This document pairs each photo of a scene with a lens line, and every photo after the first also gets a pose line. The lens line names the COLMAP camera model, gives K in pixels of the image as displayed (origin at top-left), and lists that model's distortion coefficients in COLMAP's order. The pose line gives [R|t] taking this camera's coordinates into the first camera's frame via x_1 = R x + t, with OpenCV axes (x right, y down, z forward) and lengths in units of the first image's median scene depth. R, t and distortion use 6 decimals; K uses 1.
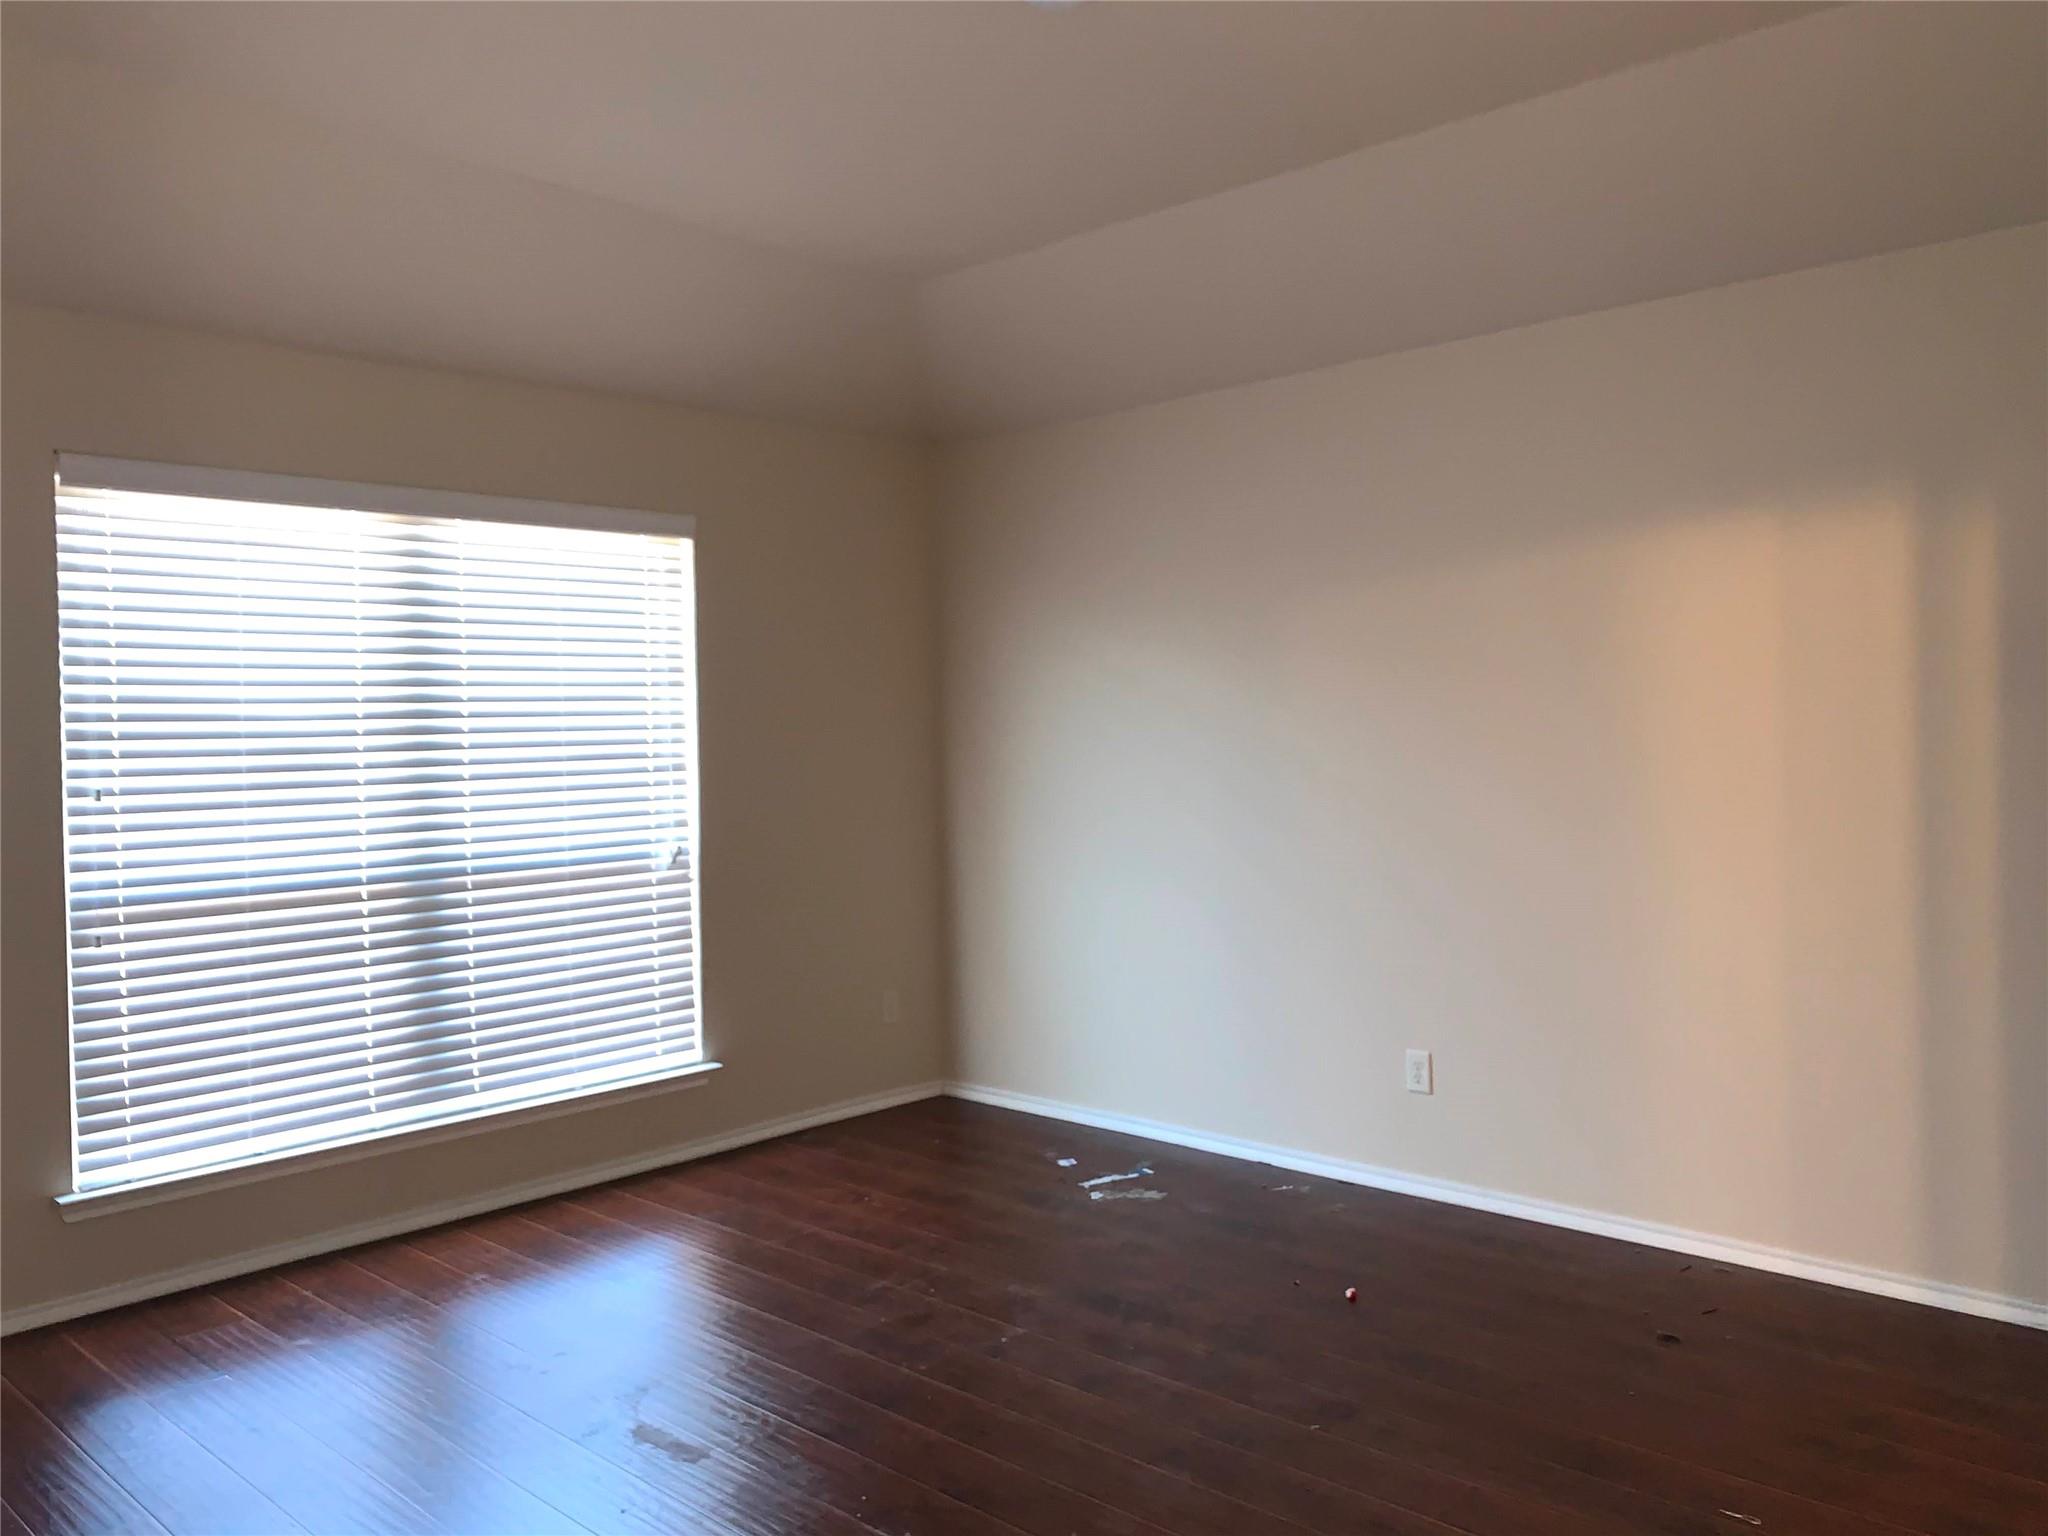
lens RADIAL K [[1567.4, 0, 1017.8], [0, 1567.4, 755.0], [0, 0, 1]] dist [0.043854, -0.019914]
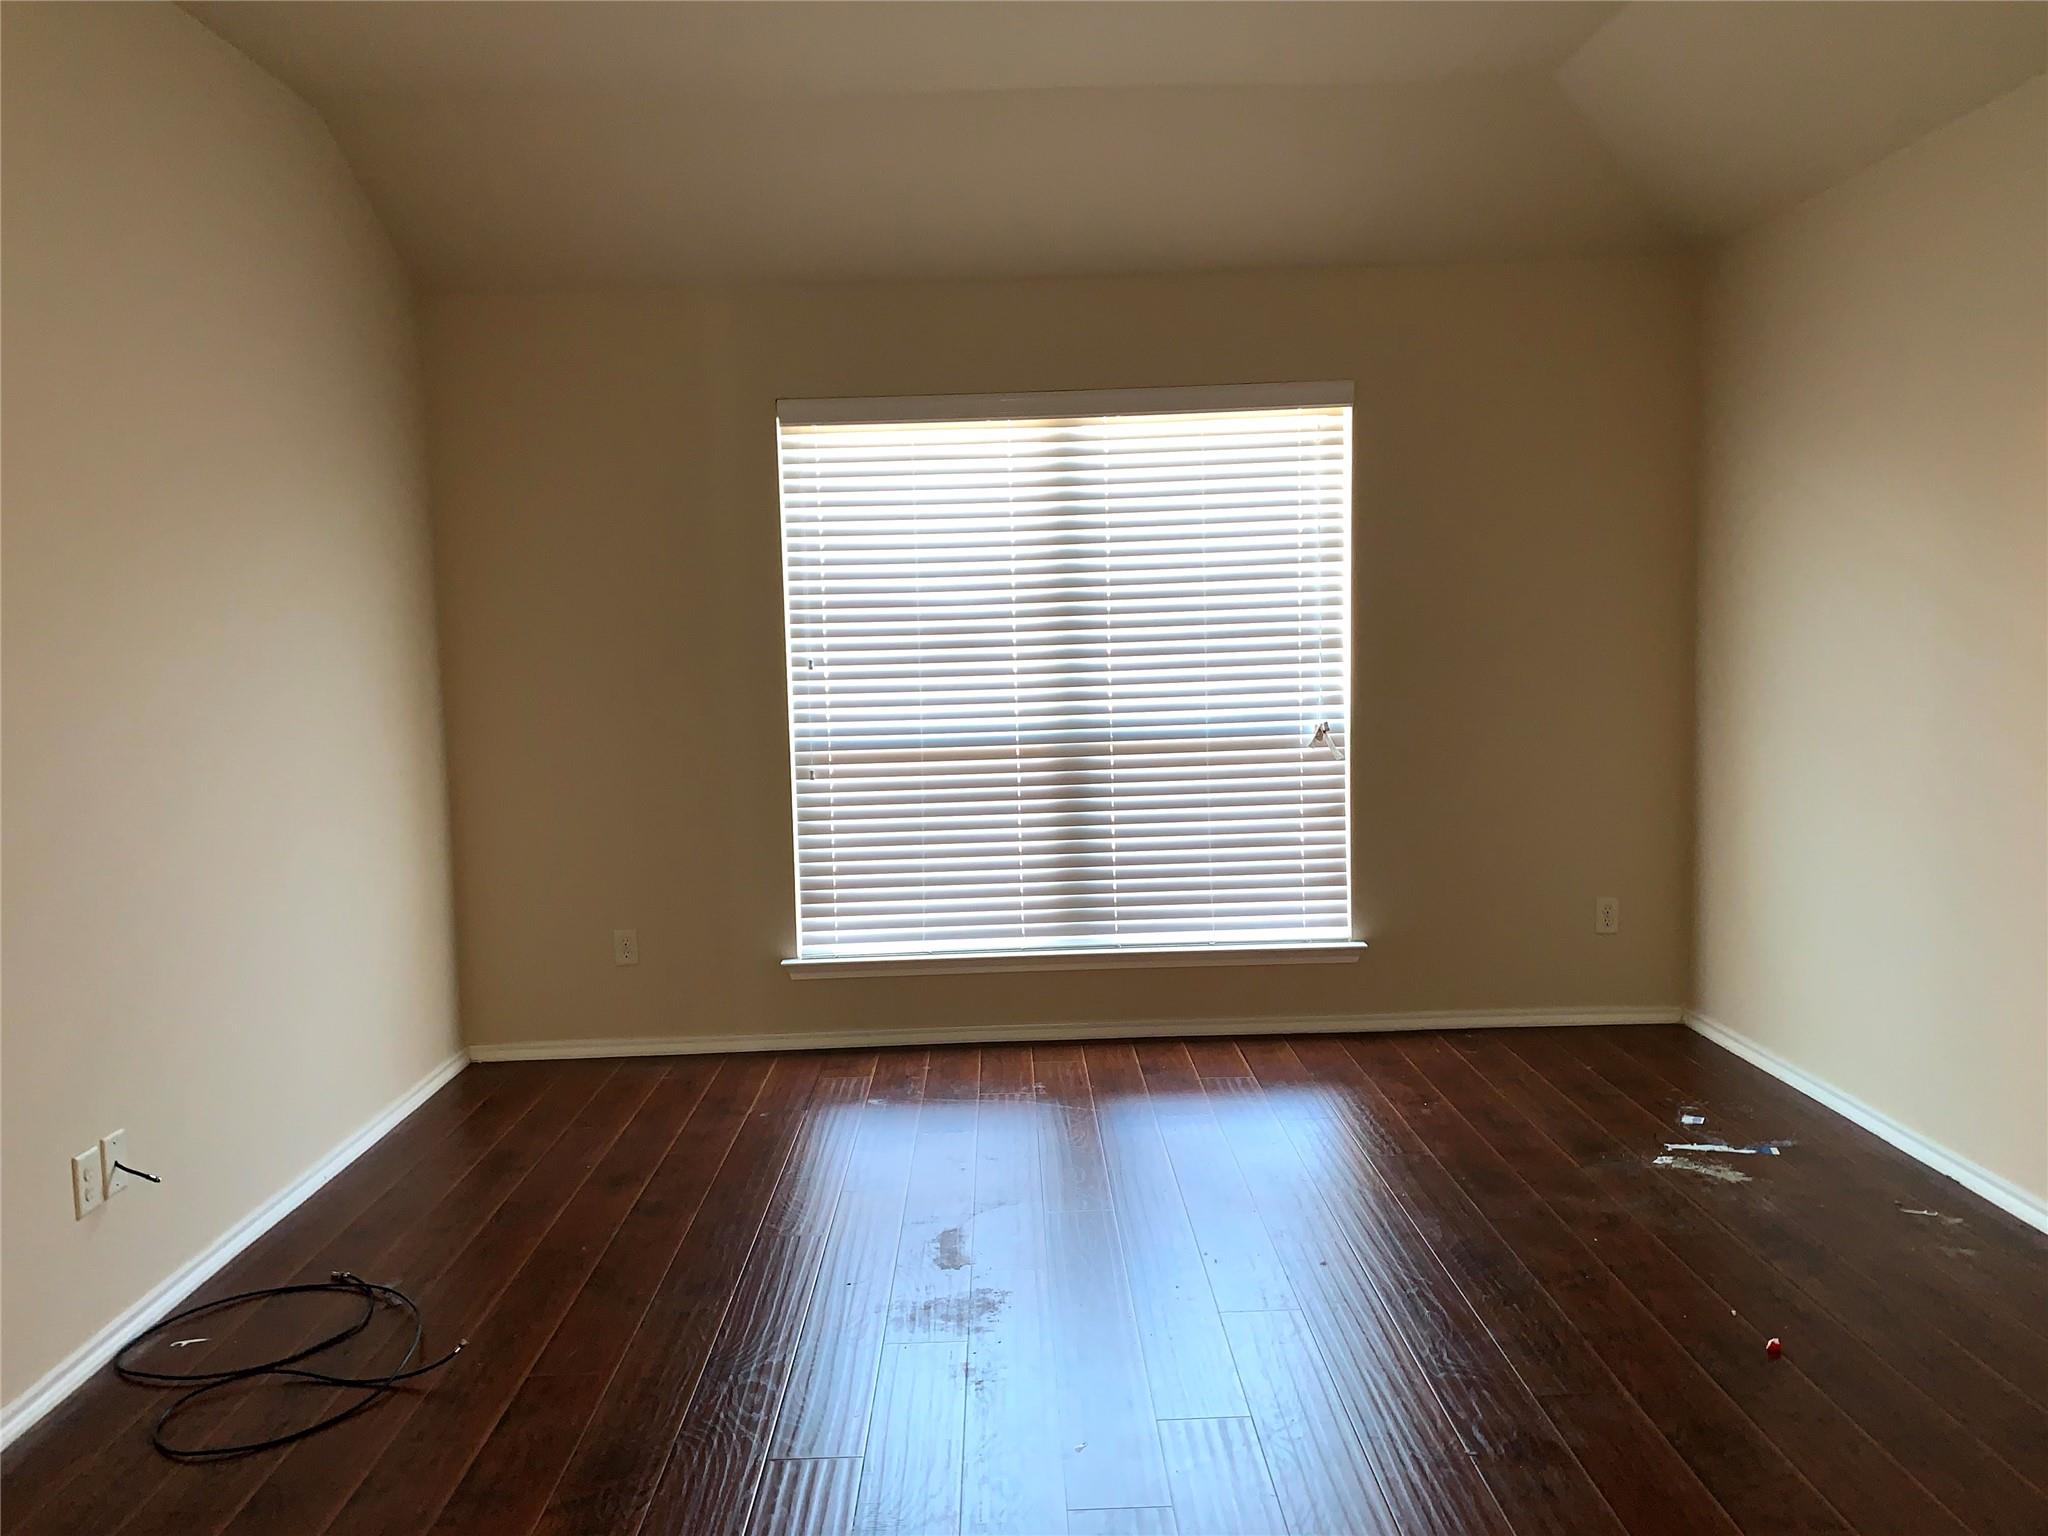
lens RADIAL K [[1567.4, 0, 1017.9], [0, 1567.4, 784.2], [0, 0, 1]] dist [0.043854, -0.019914]
pose [[0.698866, 0.074219, -0.711392, 0.396583], [0.004723, 0.994101, 0.108354, -0.013659], [0.715237, -0.079085, 0.694393, 0.180559]]
